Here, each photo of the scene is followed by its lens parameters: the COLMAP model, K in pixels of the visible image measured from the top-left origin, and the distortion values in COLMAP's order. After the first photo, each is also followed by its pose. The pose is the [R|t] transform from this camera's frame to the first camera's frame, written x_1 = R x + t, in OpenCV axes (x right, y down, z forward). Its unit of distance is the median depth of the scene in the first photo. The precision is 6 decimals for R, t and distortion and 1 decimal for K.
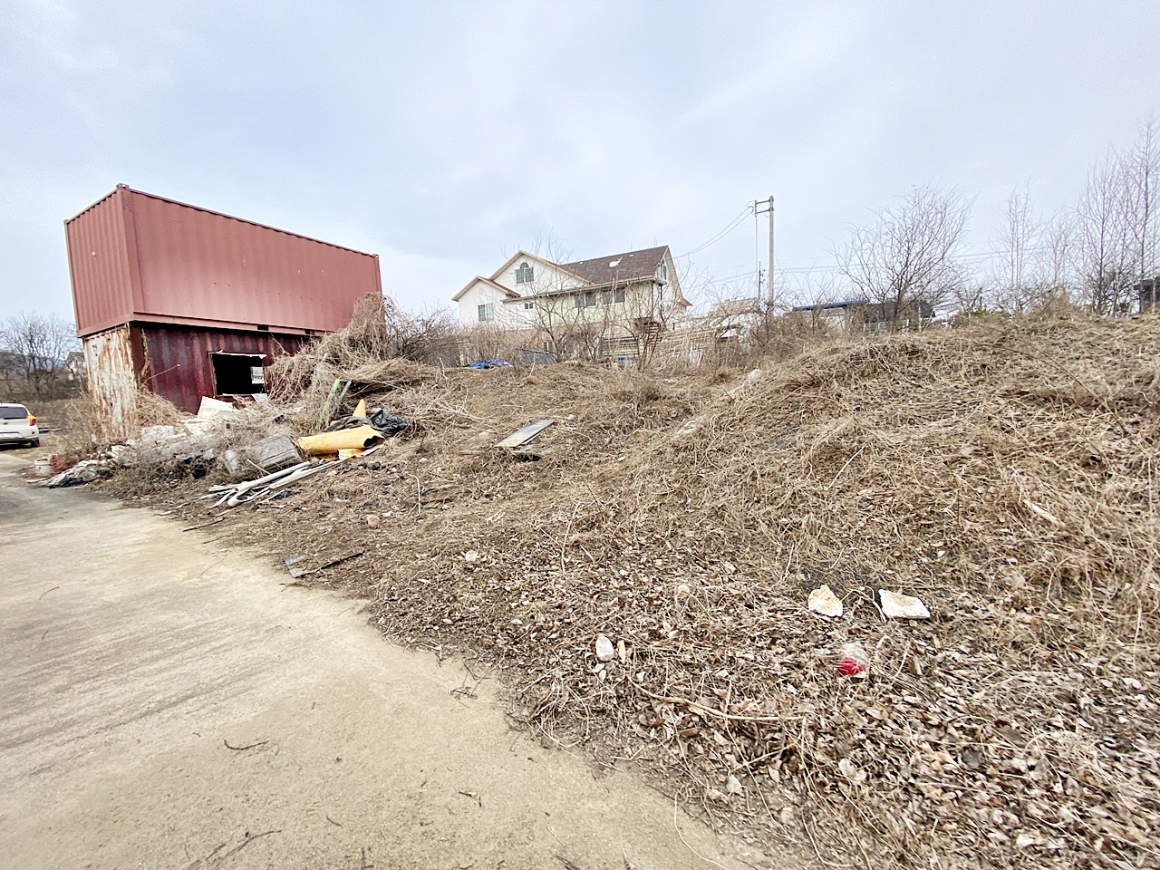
lens RADIAL K [[463.4, 0, 562.9], [0, 463.4, 437.3], [0, 0, 1]] dist [0.001882, -0.012155]
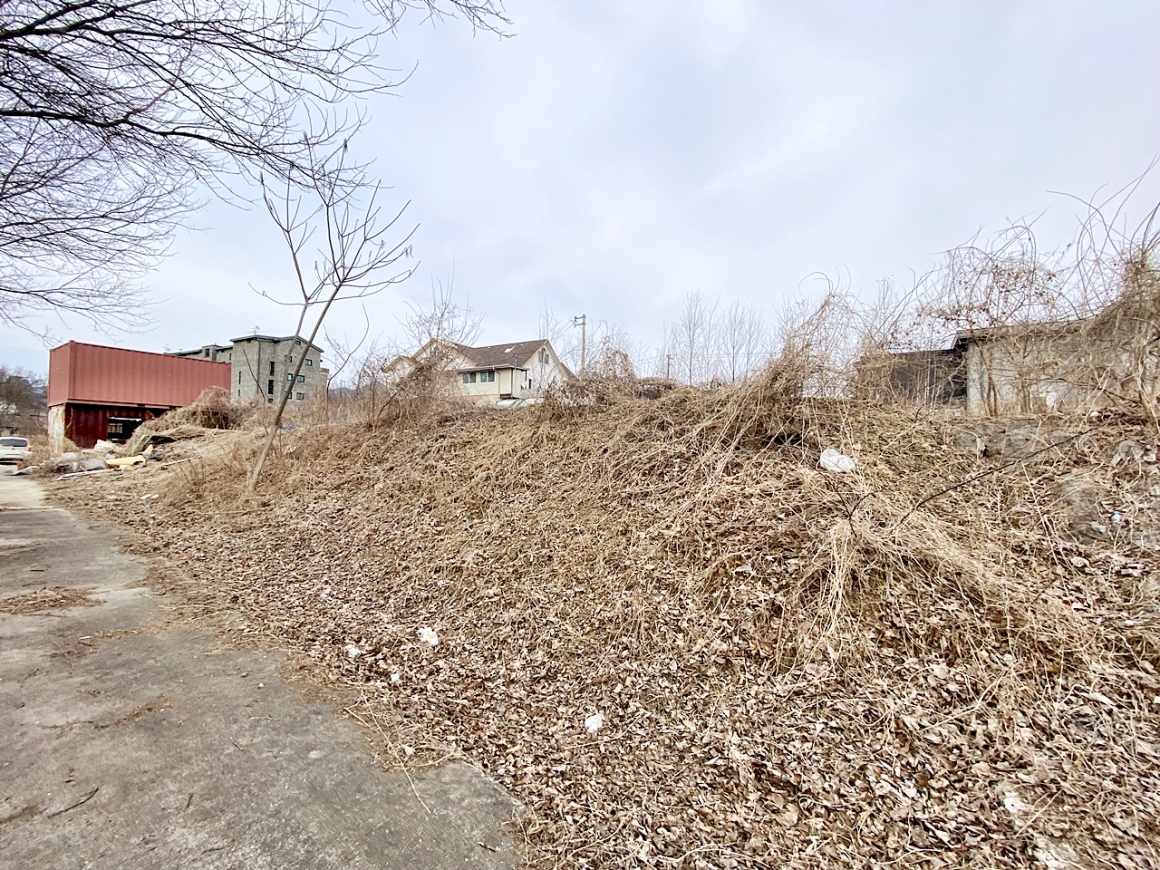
lens RADIAL K [[454.6, 0, 580.3], [0, 454.6, 433.2], [0, 0, 1]] dist [0.002135, -0.014400]
pose [[0.999002, 0.043131, -0.011632, 1.131618], [-0.044270, 0.990708, -0.128602, 0.033861], [0.005977, 0.128989, 0.991628, -0.774294]]
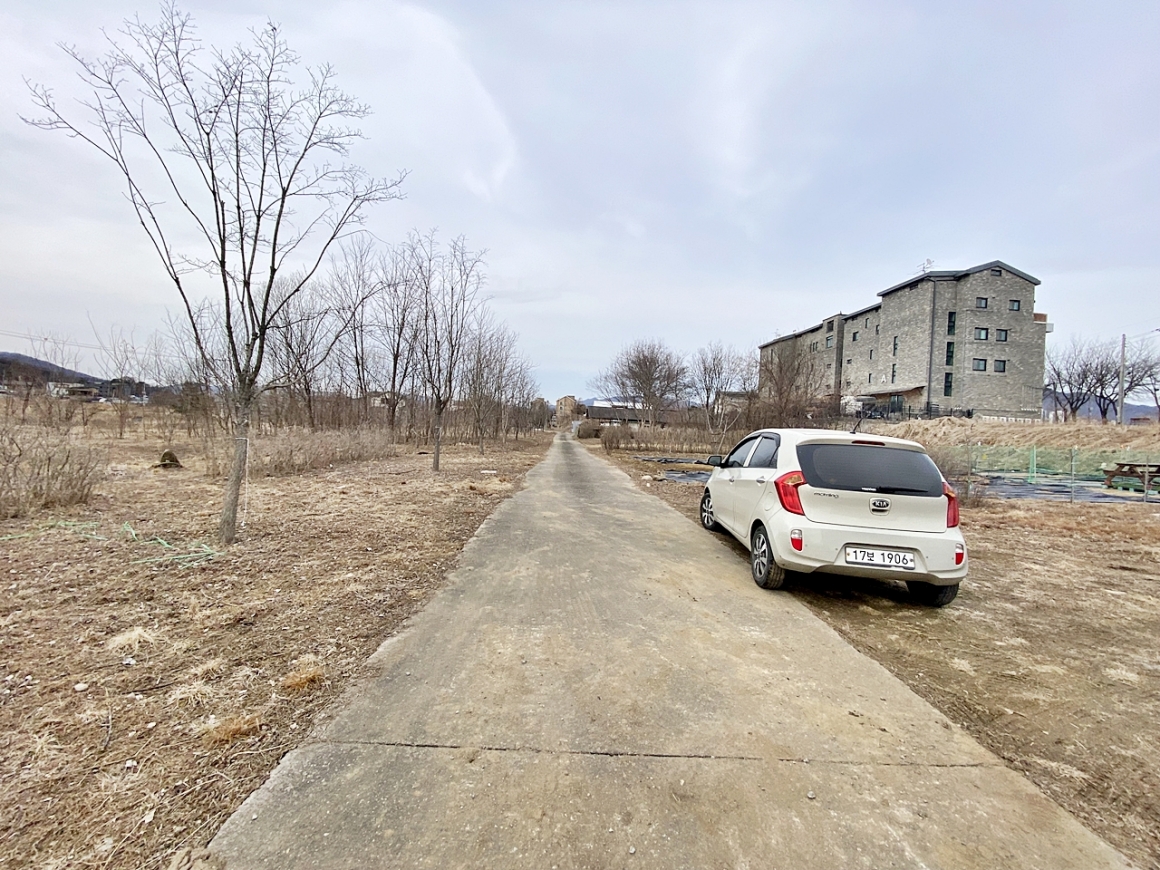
lens RADIAL K [[454.6, 0, 580.3], [0, 454.6, 433.2], [0, 0, 1]] dist [0.002135, -0.014400]
pose [[0.478346, 0.055148, -0.876438, -1.268207], [-0.141511, 0.989824, -0.014952, -0.055216], [0.866694, 0.131178, 0.481283, 0.840134]]
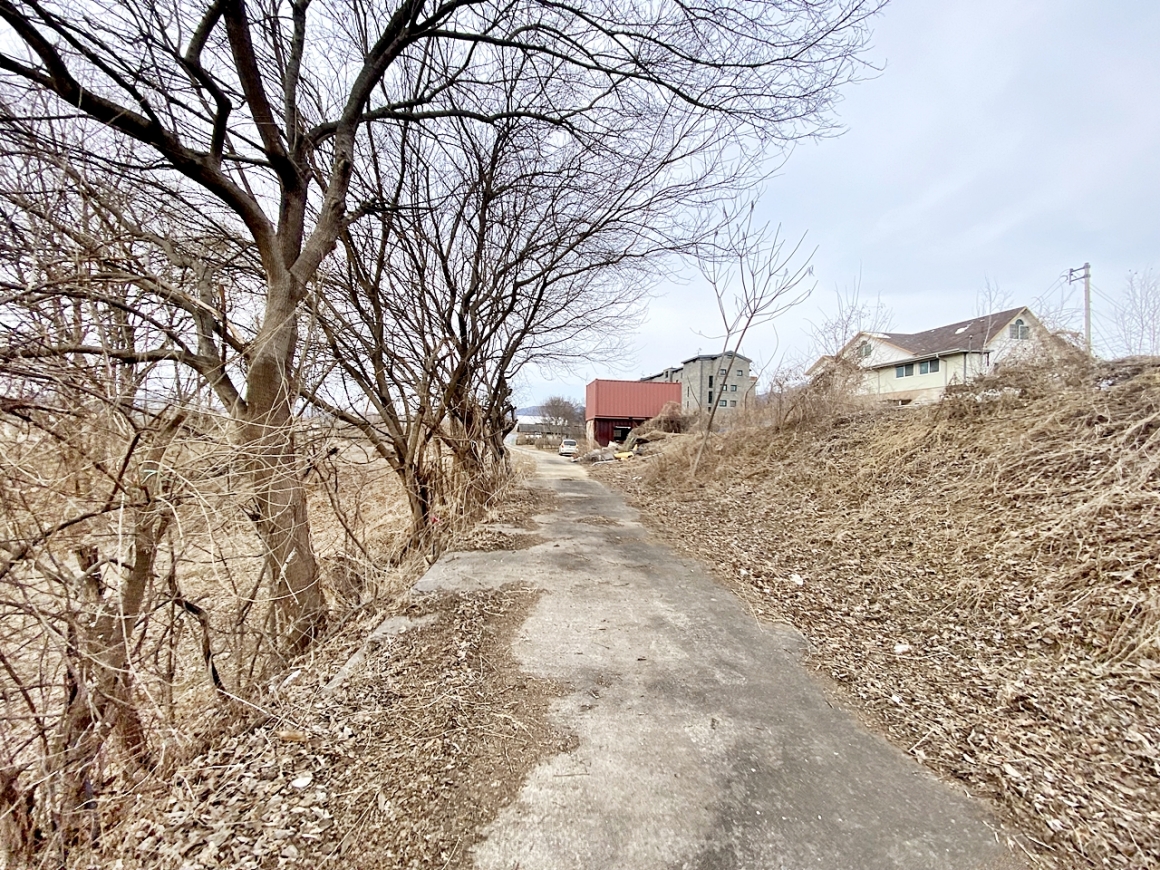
lens RADIAL K [[454.6, 0, 580.3], [0, 454.6, 433.2], [0, 0, 1]] dist [0.002135, -0.014400]
pose [[0.628984, 0.029626, -0.776853, 1.236699], [-0.117393, 0.991435, -0.057238, 0.046946], [0.768504, 0.127199, 0.627075, -0.901310]]
